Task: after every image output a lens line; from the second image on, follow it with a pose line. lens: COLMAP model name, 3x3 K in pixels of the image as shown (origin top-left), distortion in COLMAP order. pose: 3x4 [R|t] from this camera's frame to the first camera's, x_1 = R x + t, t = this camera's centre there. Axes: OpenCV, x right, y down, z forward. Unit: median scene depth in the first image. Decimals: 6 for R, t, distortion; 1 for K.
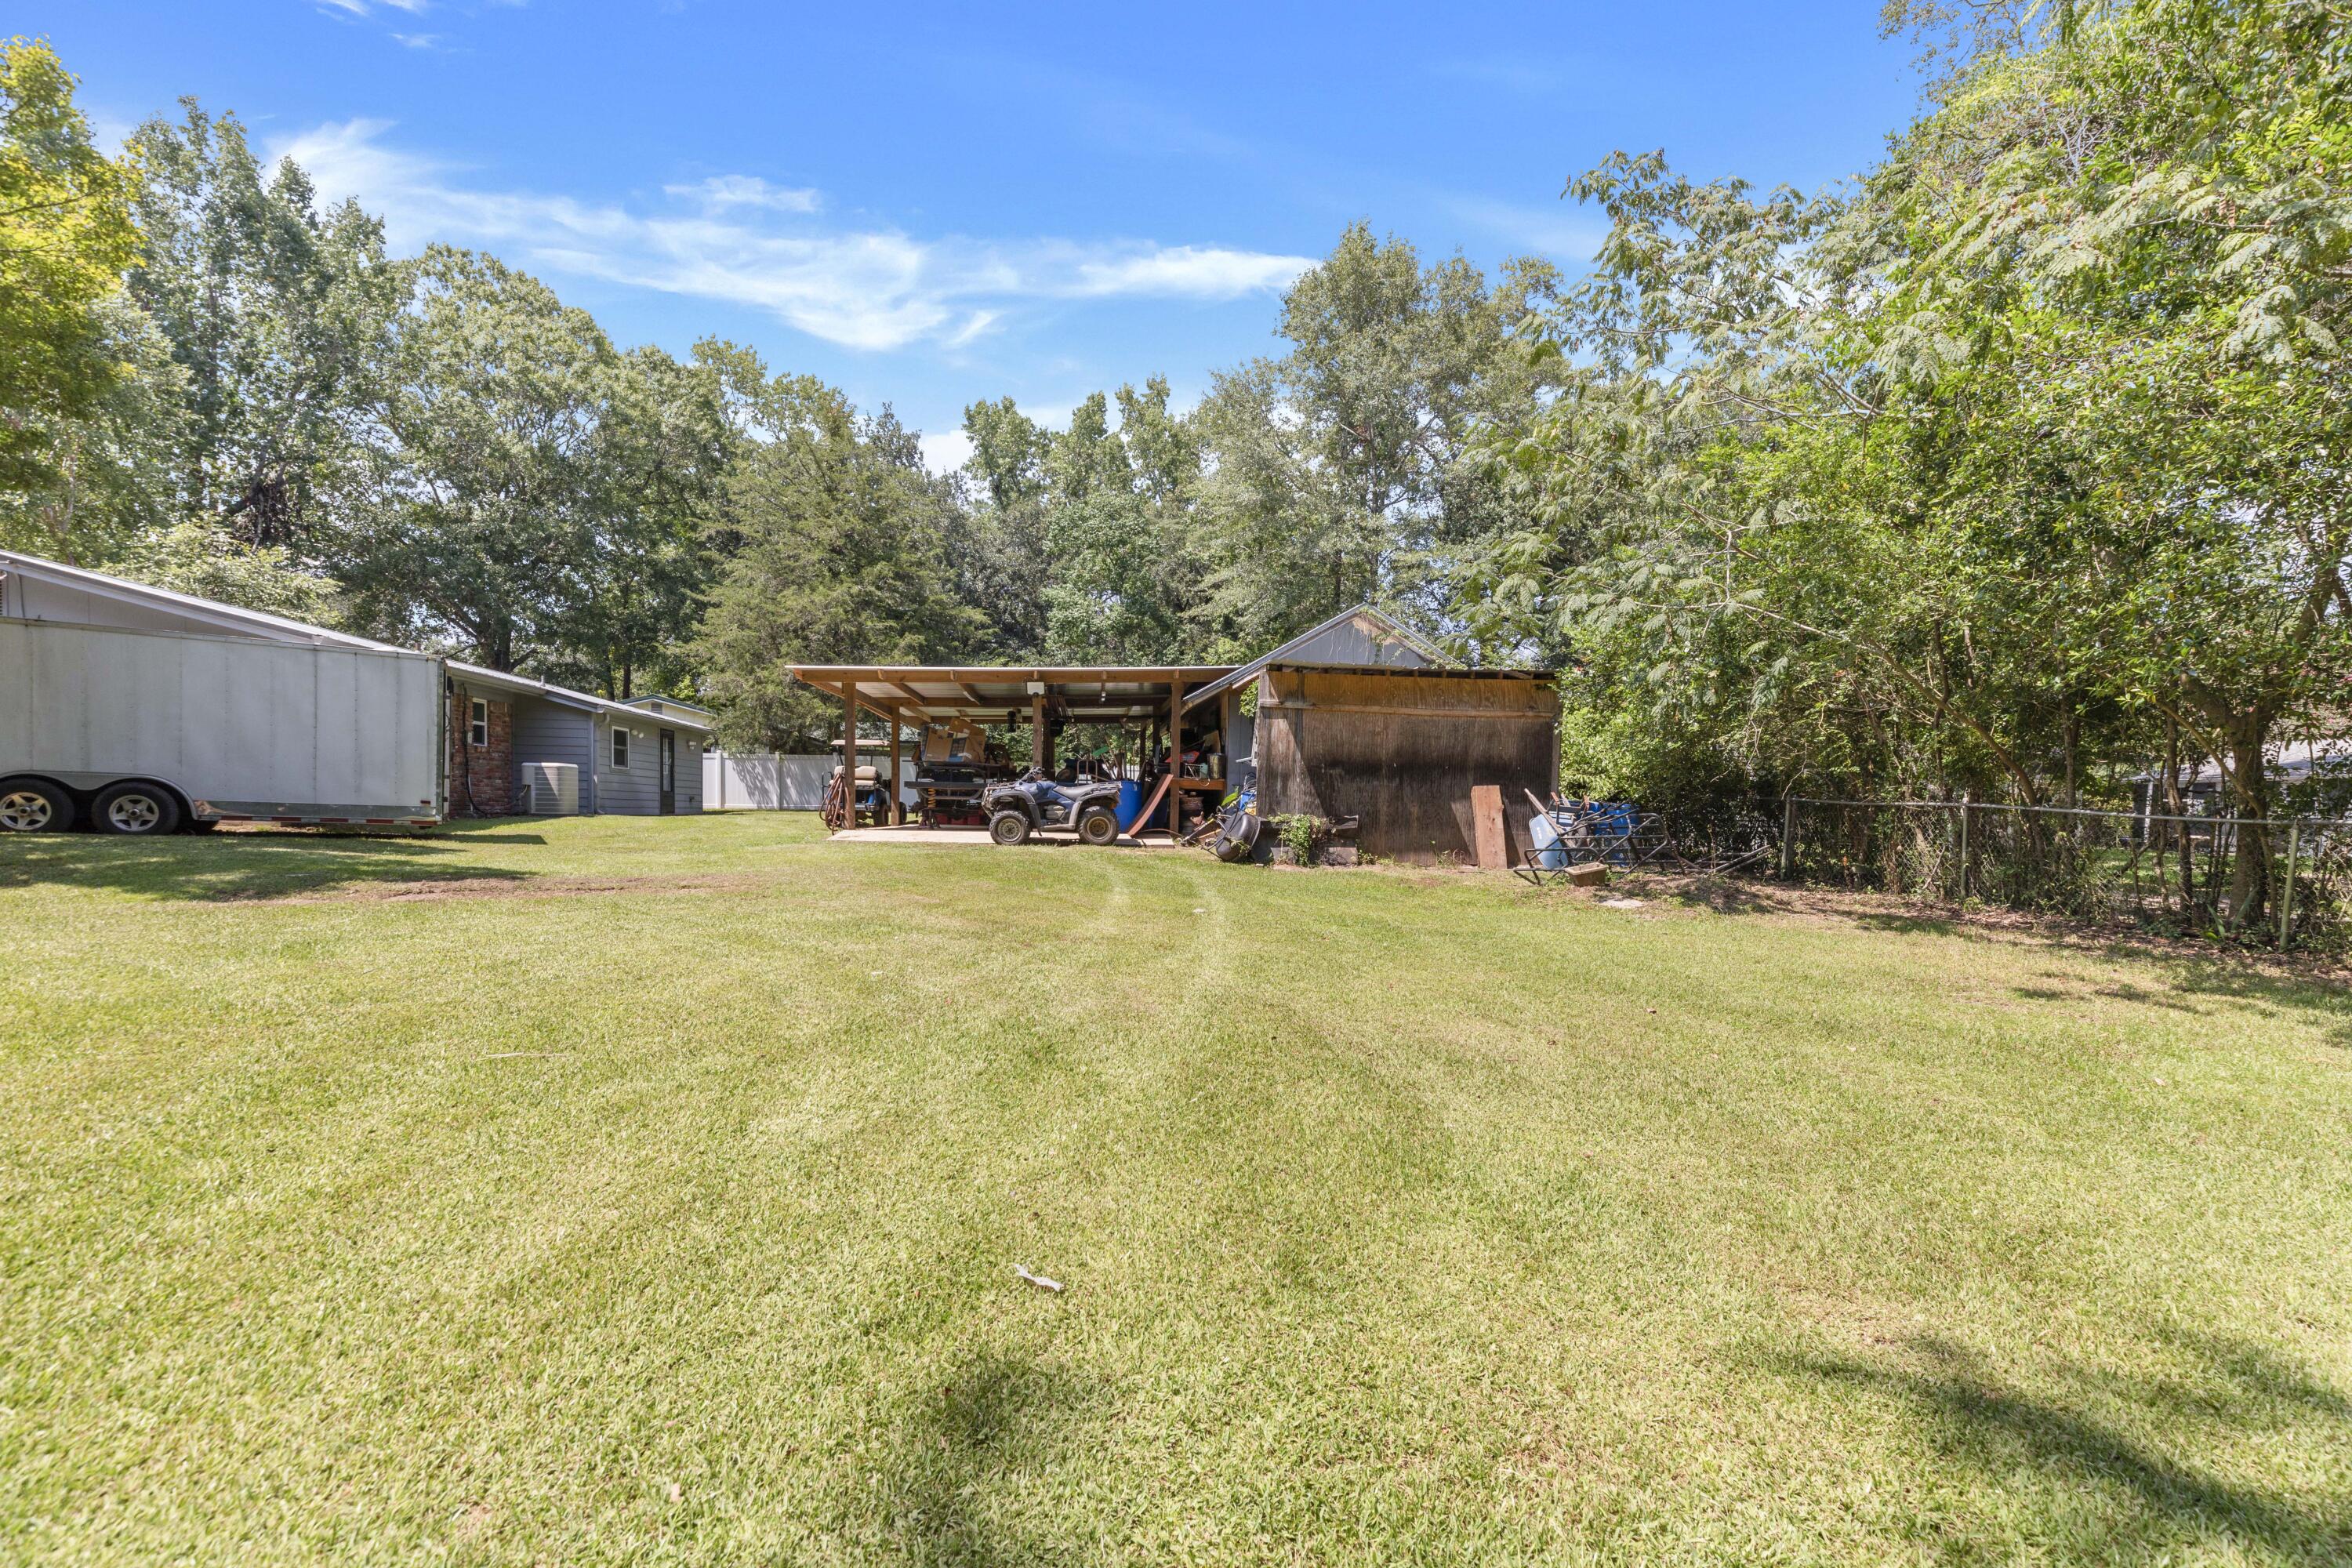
lens RADIAL K [[1087.2, 0, 1178.1], [0, 1087.2, 857.7], [0, 0, 1]] dist [0.003061, 0.001363]
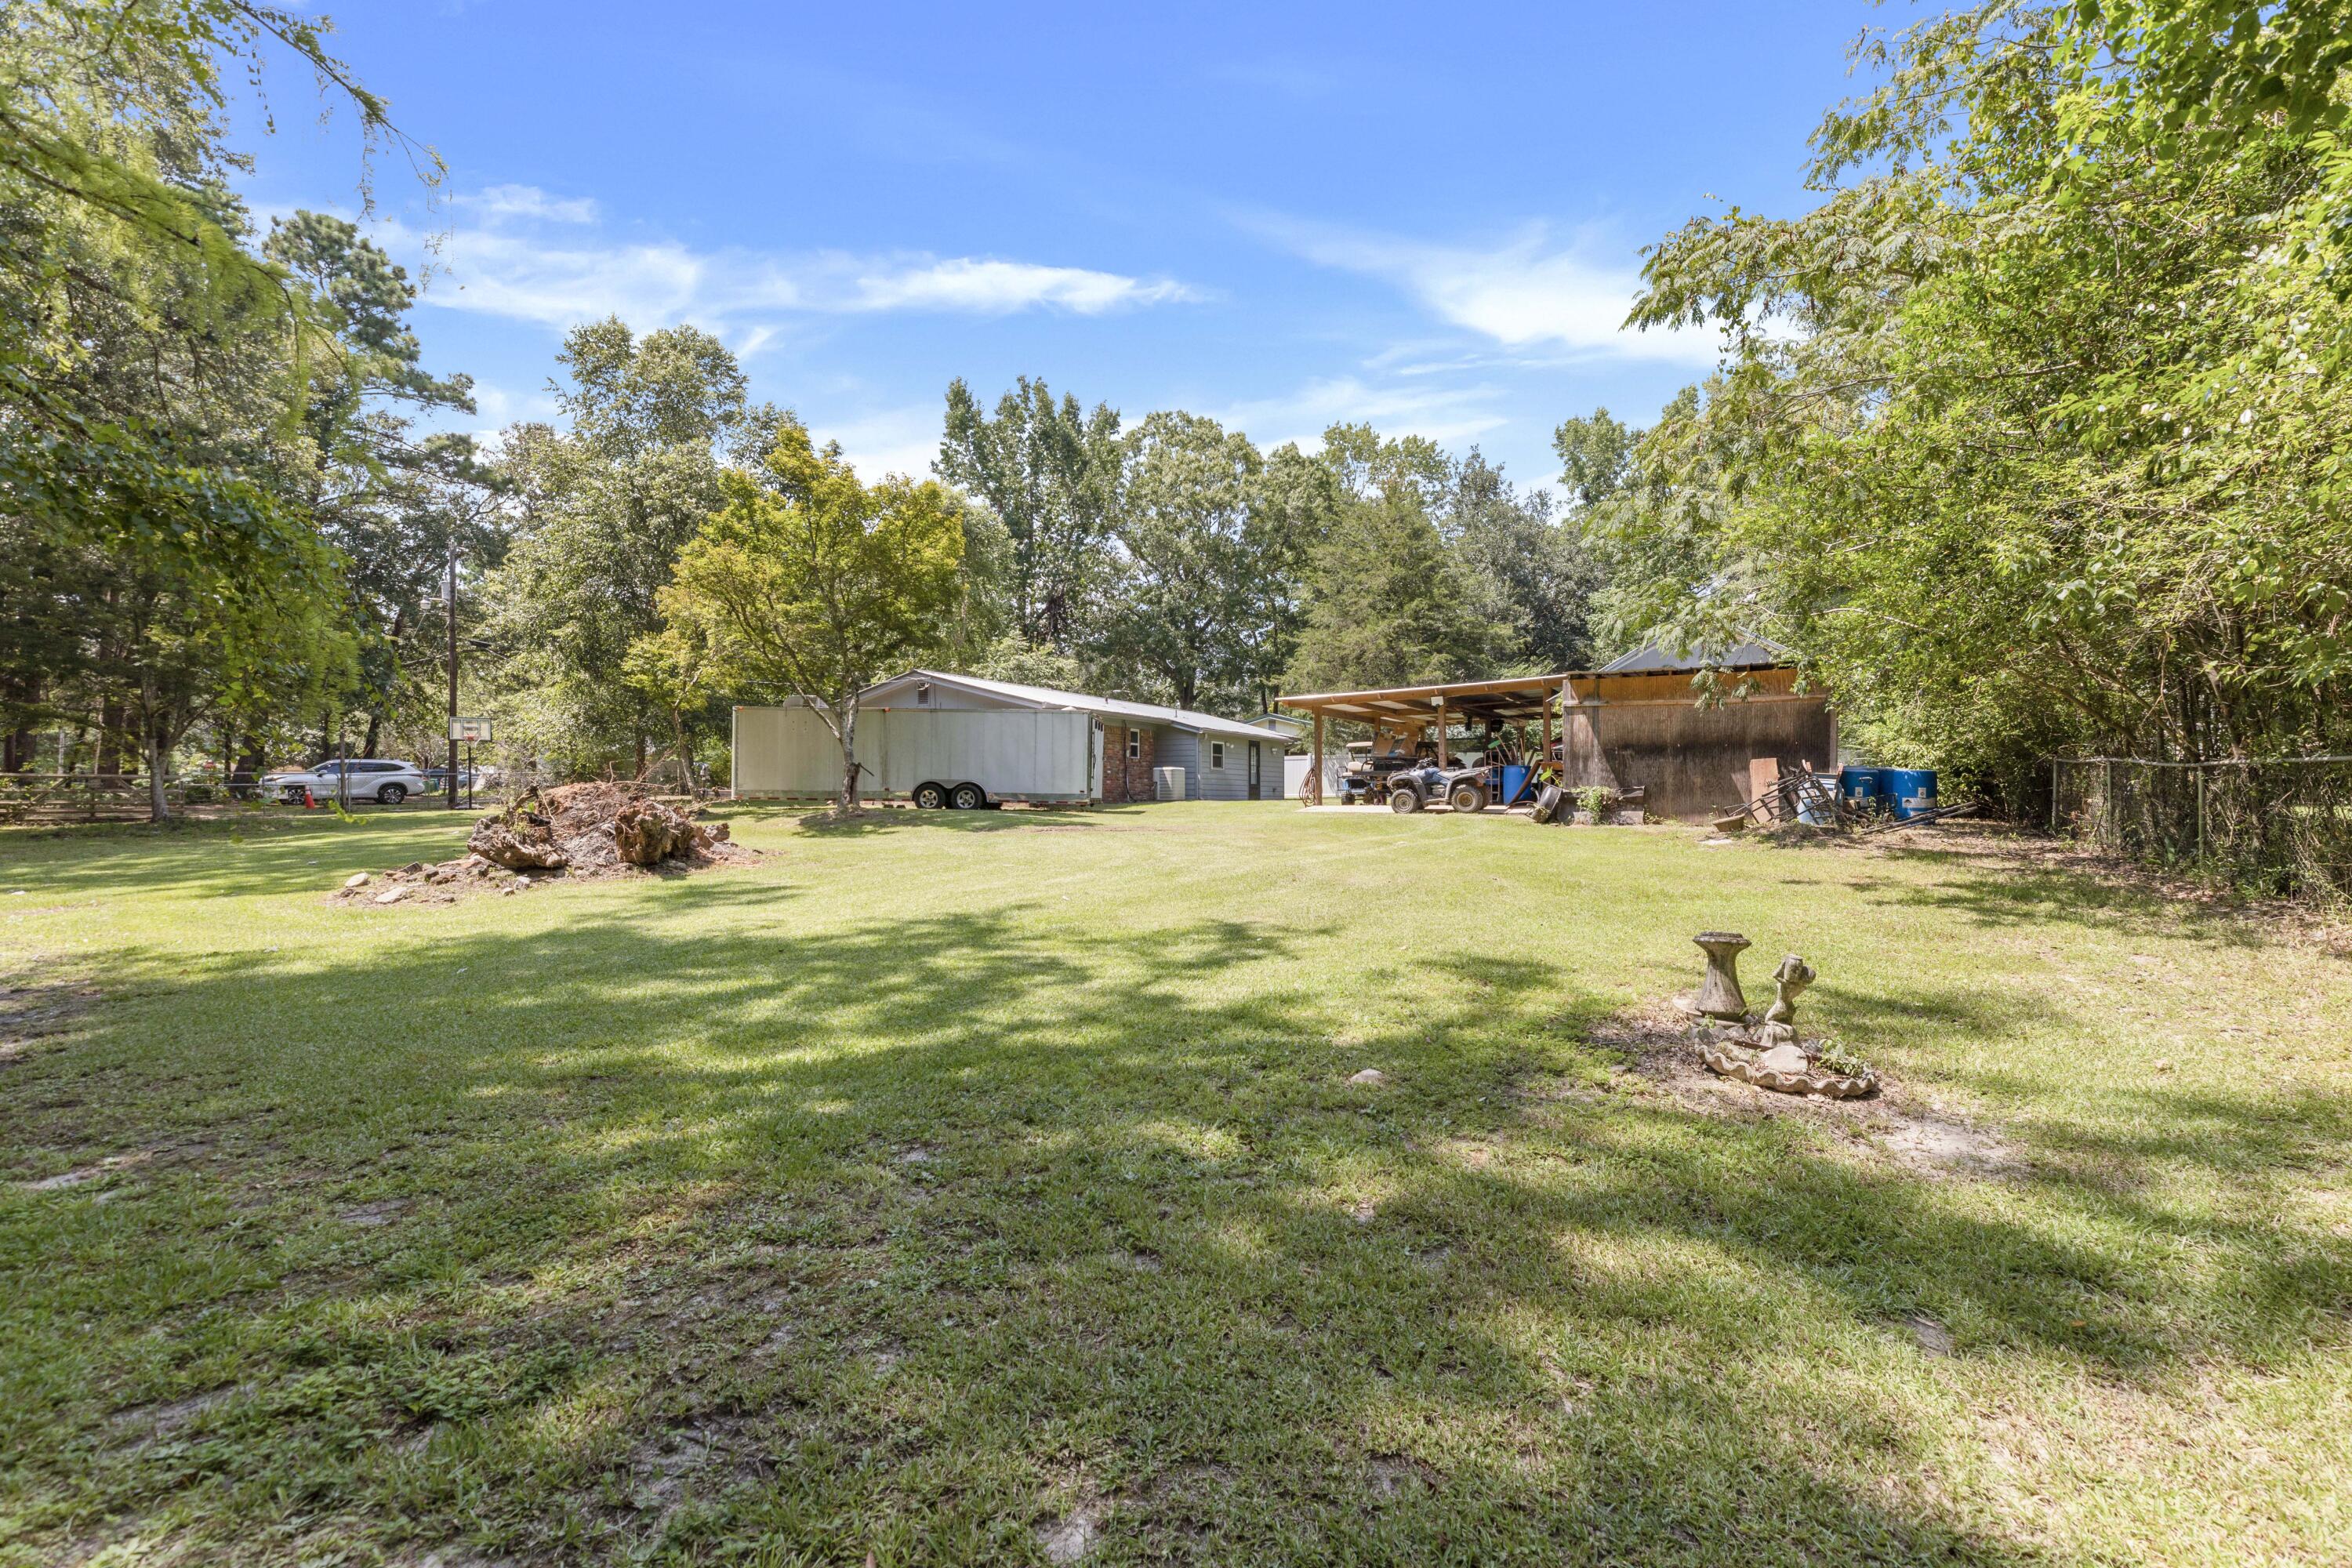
lens RADIAL K [[1077.8, 0, 1176.5], [0, 1077.8, 811.4], [0, 0, 1]] dist [-0.001133, -0.000099]
pose [[0.815667, -0.012007, -0.578397, 0.285752], [-0.008549, 0.999425, -0.032802, 0.023717], [0.578459, 0.031700, 0.815096, -0.224420]]
